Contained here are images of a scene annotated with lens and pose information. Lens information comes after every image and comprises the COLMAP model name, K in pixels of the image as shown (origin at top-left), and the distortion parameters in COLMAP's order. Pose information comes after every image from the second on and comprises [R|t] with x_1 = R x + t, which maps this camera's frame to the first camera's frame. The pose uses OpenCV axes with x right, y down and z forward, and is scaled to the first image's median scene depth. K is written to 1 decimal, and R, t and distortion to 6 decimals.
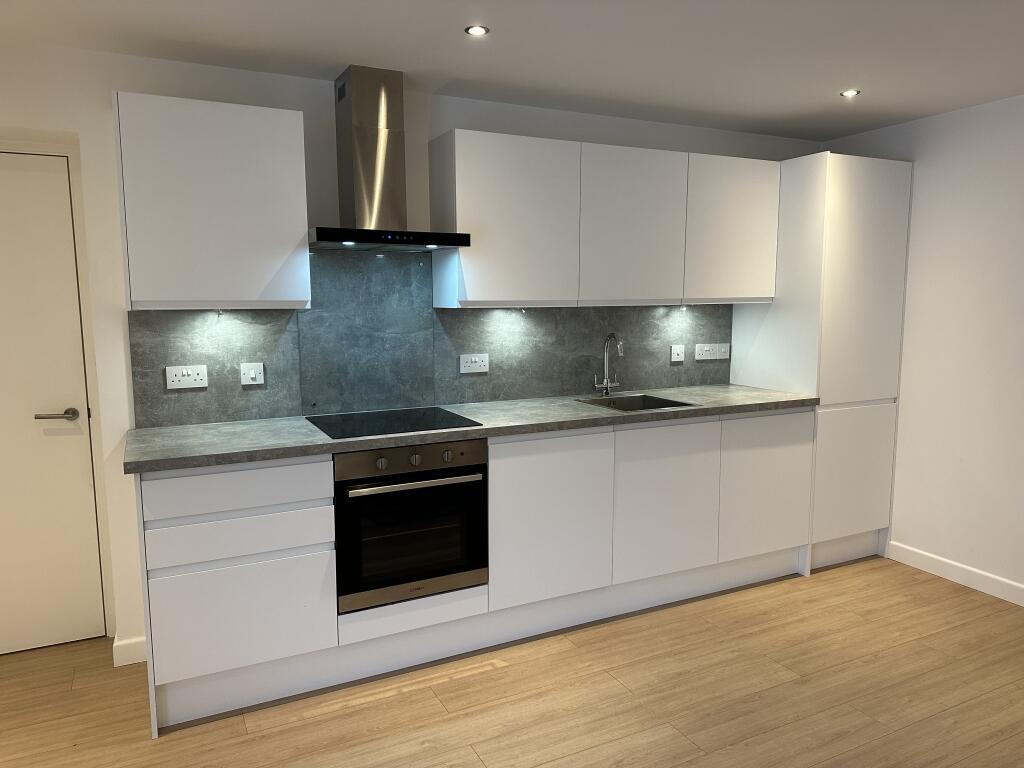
lens RADIAL K [[711.1, 0, 516.2], [0, 711.1, 384.2], [0, 0, 1]] dist [0.049392, -0.052324]
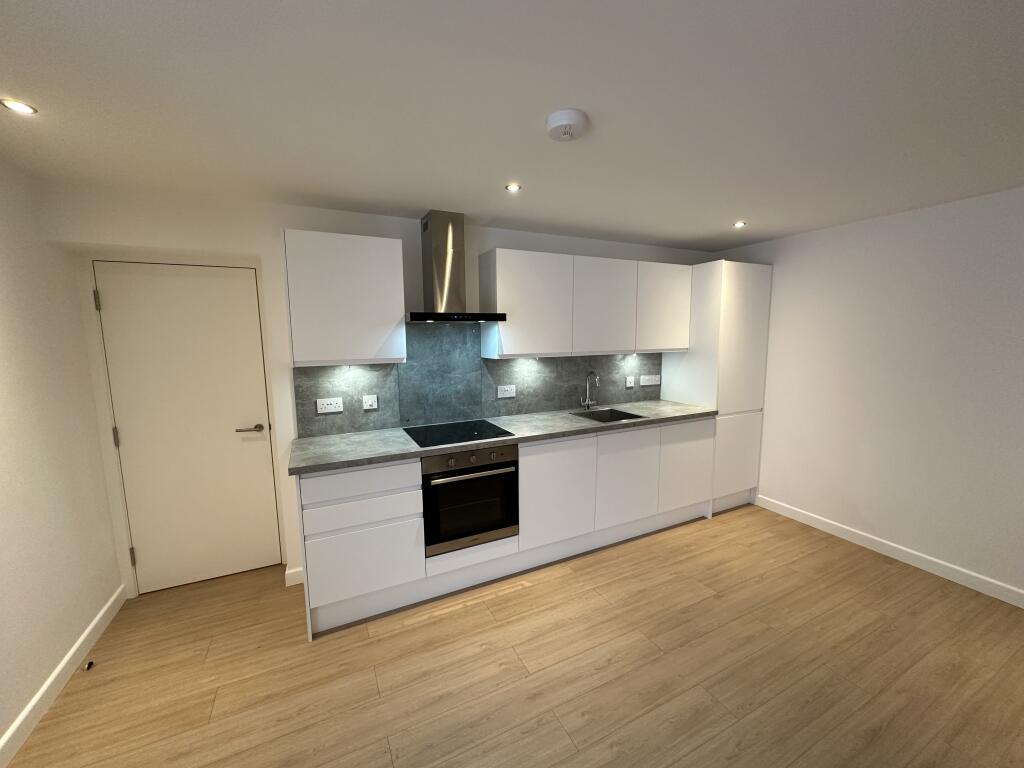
lens RADIAL K [[407.0, 0, 518.9], [0, 407.0, 384.9], [0, 0, 1]] dist [-0.002179, 0.000490]
pose [[0.999976, -0.006089, -0.003277, -0.034152], [0.006081, 0.999979, -0.002444, -0.050203], [0.003292, 0.002424, 0.999992, 0.094089]]
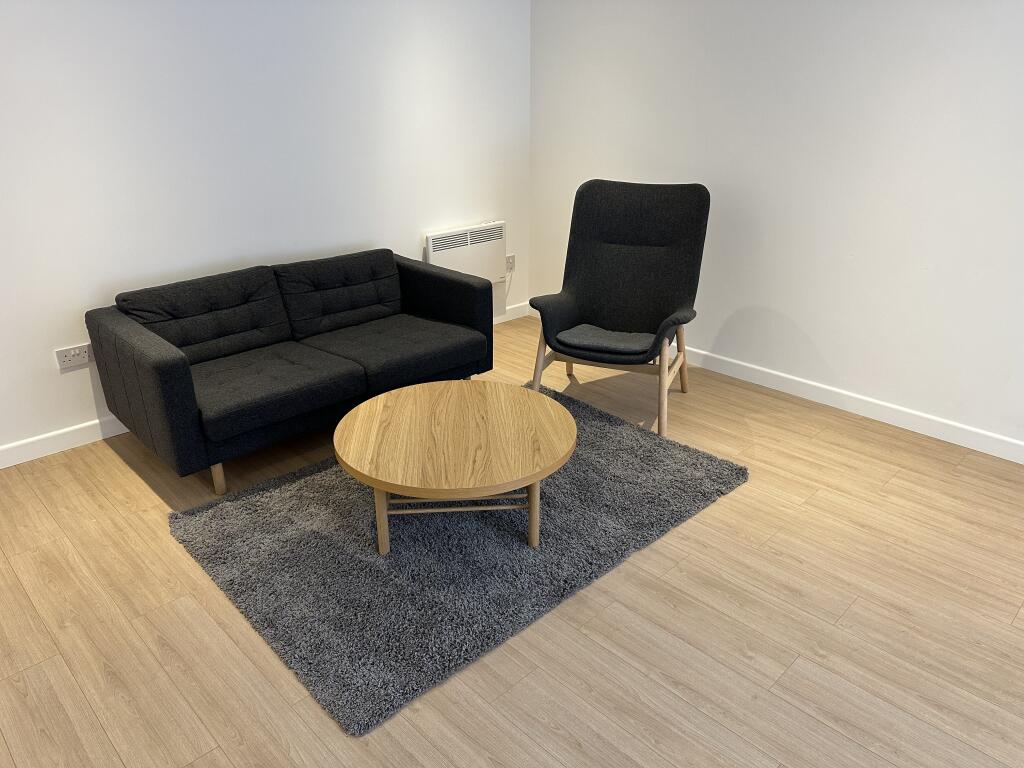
lens RADIAL K [[711.1, 0, 513.7], [0, 711.1, 387.2], [0, 0, 1]] dist [0.049392, -0.052324]
pose [[-0.307821, -0.361566, 0.880066, -0.194253], [0.118586, 0.903186, 0.412543, -0.074721], [-0.944025, 0.231353, -0.235143, 0.371187]]
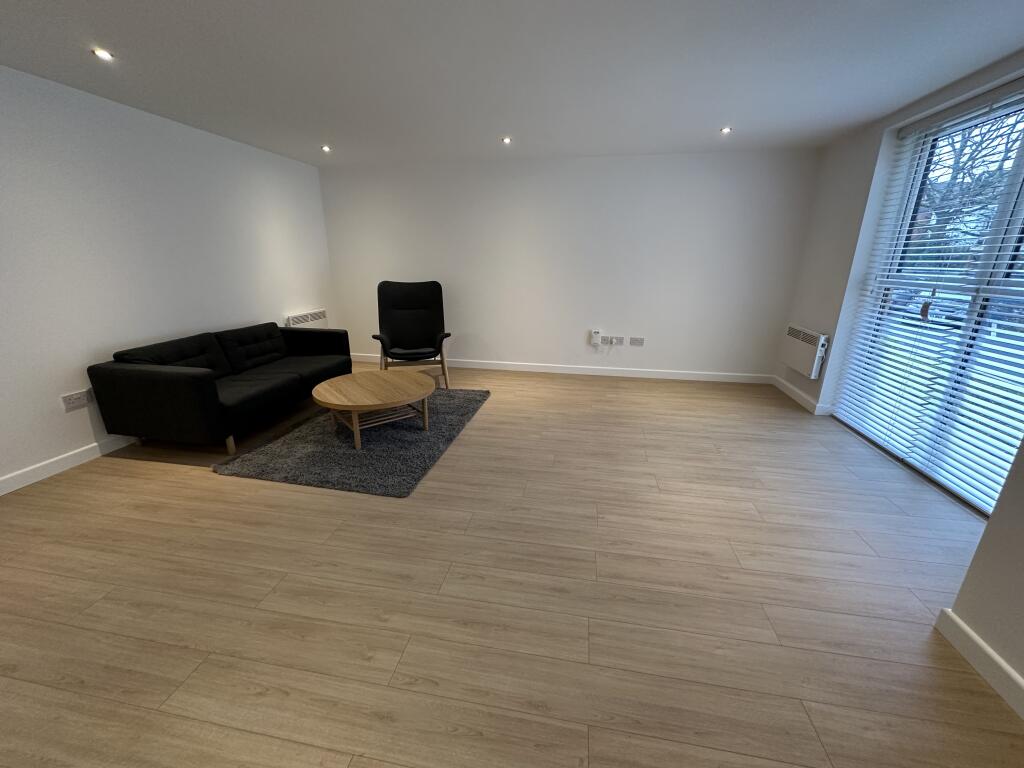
lens RADIAL K [[407.0, 0, 513.7], [0, 407.0, 383.3], [0, 0, 1]] dist [-0.002179, 0.000490]
pose [[-0.802104, -0.170977, 0.572186, -0.299319], [0.072648, 0.923086, 0.377670, -0.048807], [-0.592749, 0.344498, -0.727990, 0.804486]]
